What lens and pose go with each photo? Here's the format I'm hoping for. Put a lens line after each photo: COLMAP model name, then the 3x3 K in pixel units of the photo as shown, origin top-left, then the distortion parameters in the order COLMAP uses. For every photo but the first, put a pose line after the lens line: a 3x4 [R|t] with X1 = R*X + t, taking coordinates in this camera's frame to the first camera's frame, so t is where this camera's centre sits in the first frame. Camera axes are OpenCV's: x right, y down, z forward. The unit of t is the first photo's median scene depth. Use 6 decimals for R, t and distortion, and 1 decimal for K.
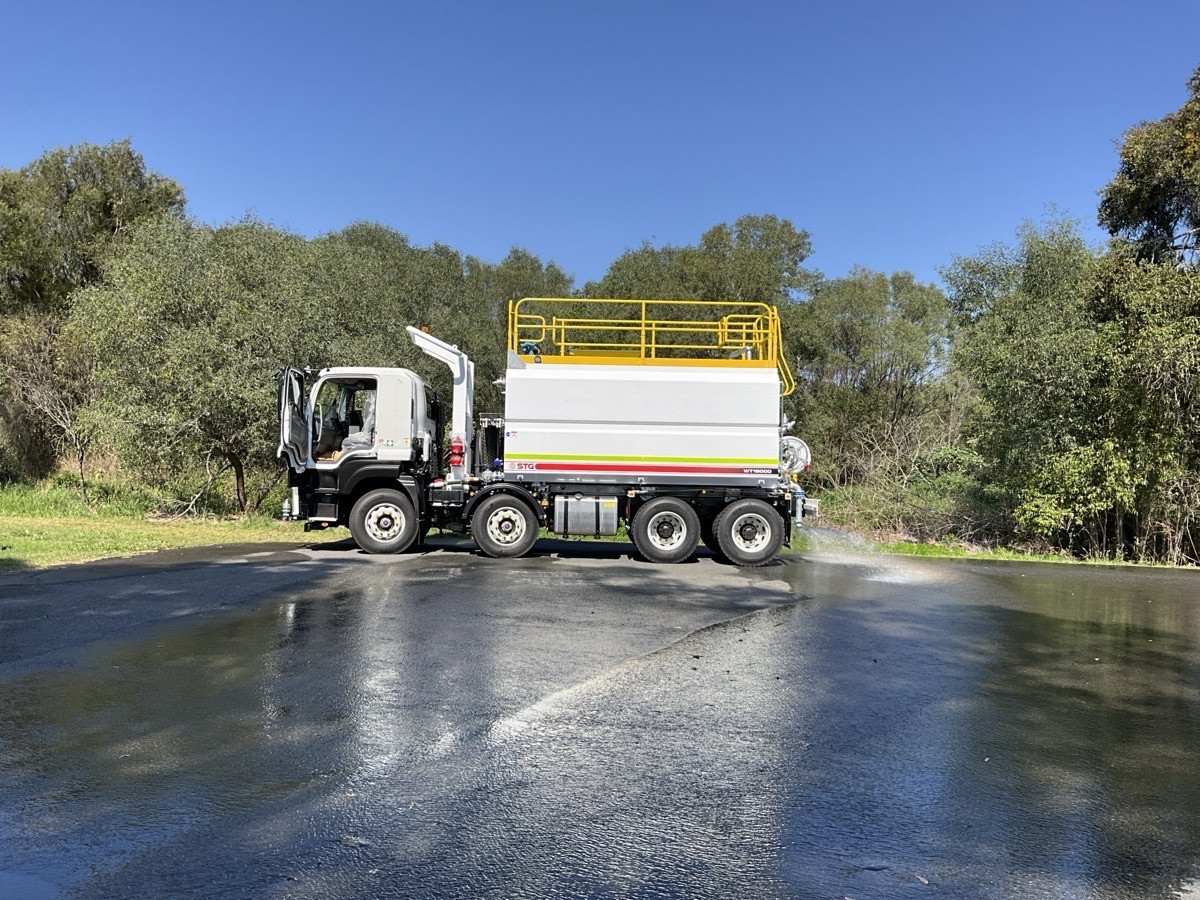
lens RADIAL K [[999.1, 0, 600.0], [0, 999.1, 450.0], [0, 0, 1]] dist [0.103744, -0.207329]
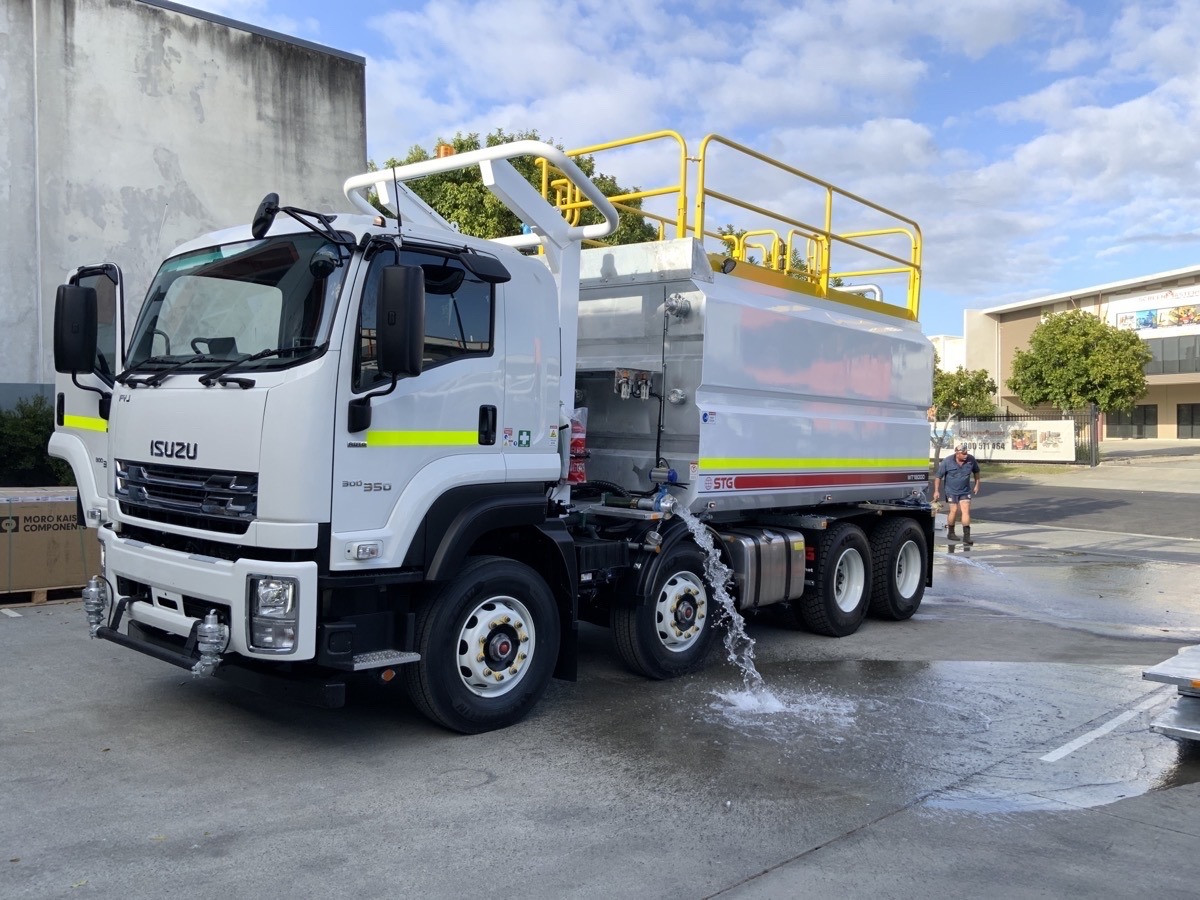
lens RADIAL K [[999.1, 0, 600.0], [0, 999.1, 450.0], [0, 0, 1]] dist [0.103744, -0.207329]
pose [[0.662742, -0.015184, 0.748693, -0.478601], [-0.038917, 0.997745, 0.054684, -0.024363], [-0.747836, -0.065378, 0.660657, 0.717691]]
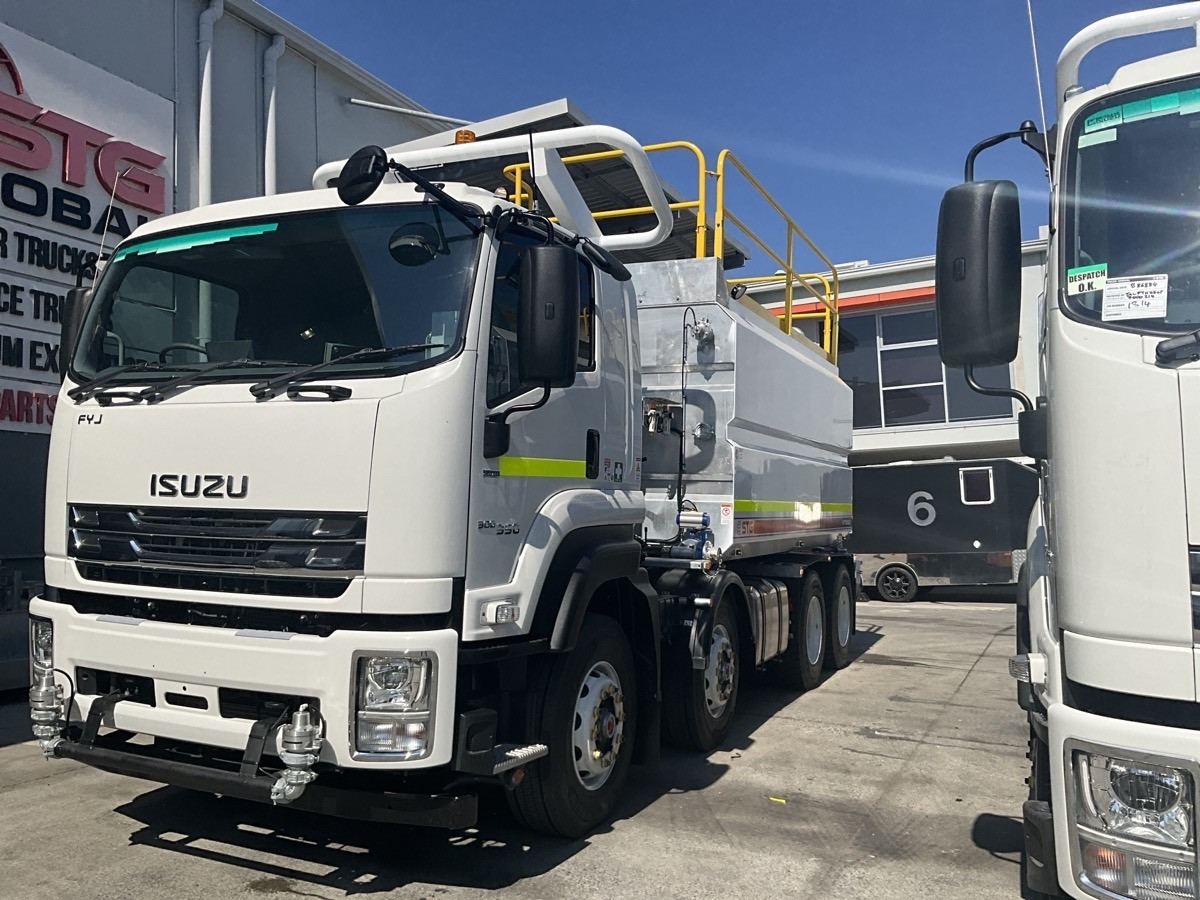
lens RADIAL K [[999.7, 0, 600.0], [0, 999.7, 450.0], [0, 0, 1]] dist [0.089500, -0.166367]
pose [[0.424936, 0.034232, 0.904576, -0.502145], [-0.037734, 0.999086, -0.020082, -0.006895], [-0.904437, -0.025600, 0.425839, 0.864076]]
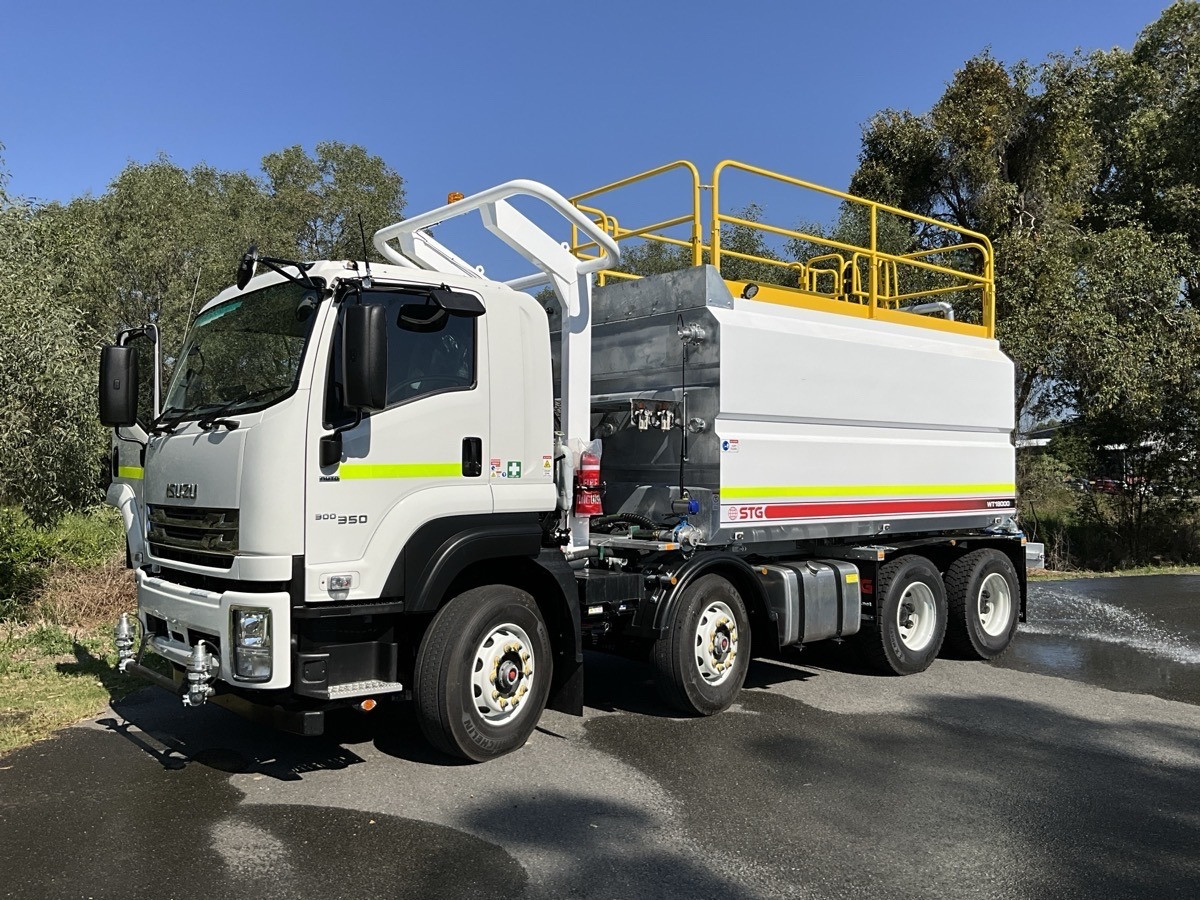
lens RADIAL K [[999.1, 0, 600.0], [0, 999.1, 450.0], [0, 0, 1]] dist [0.103744, -0.207329]
pose [[0.775344, -0.005563, 0.631514, -0.428878], [0.004392, 0.999985, 0.003416, -0.015417], [-0.631523, 0.000125, 0.775357, 0.671523]]
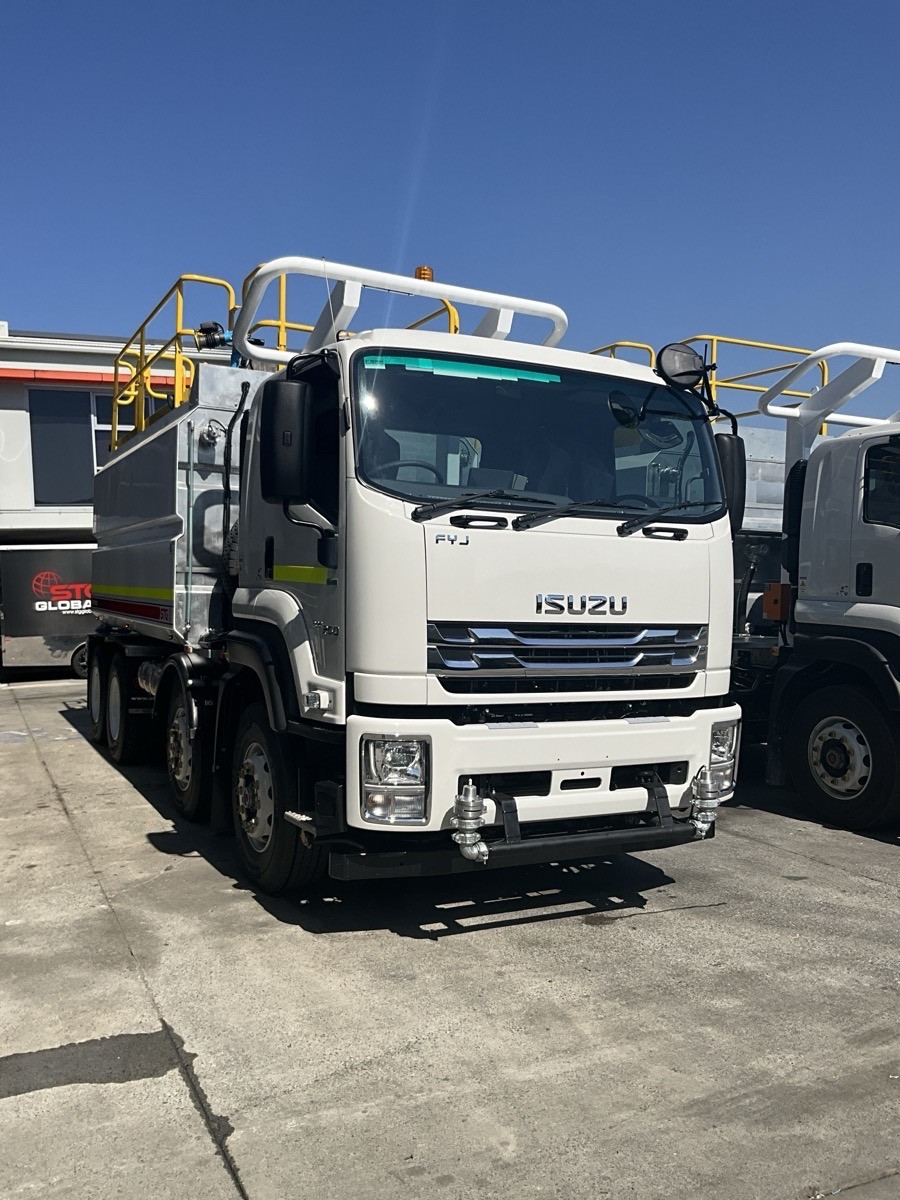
lens RADIAL K [[999.1, 0, 450.0], [0, 999.1, 600.0], [0, 0, 1]] dist [0.103744, -0.207329]
pose [[-0.450842, -0.037617, 0.891811, -0.565142], [-0.056113, 0.998330, 0.013743, -0.002357], [-0.890839, -0.043846, -0.452199, 1.244036]]
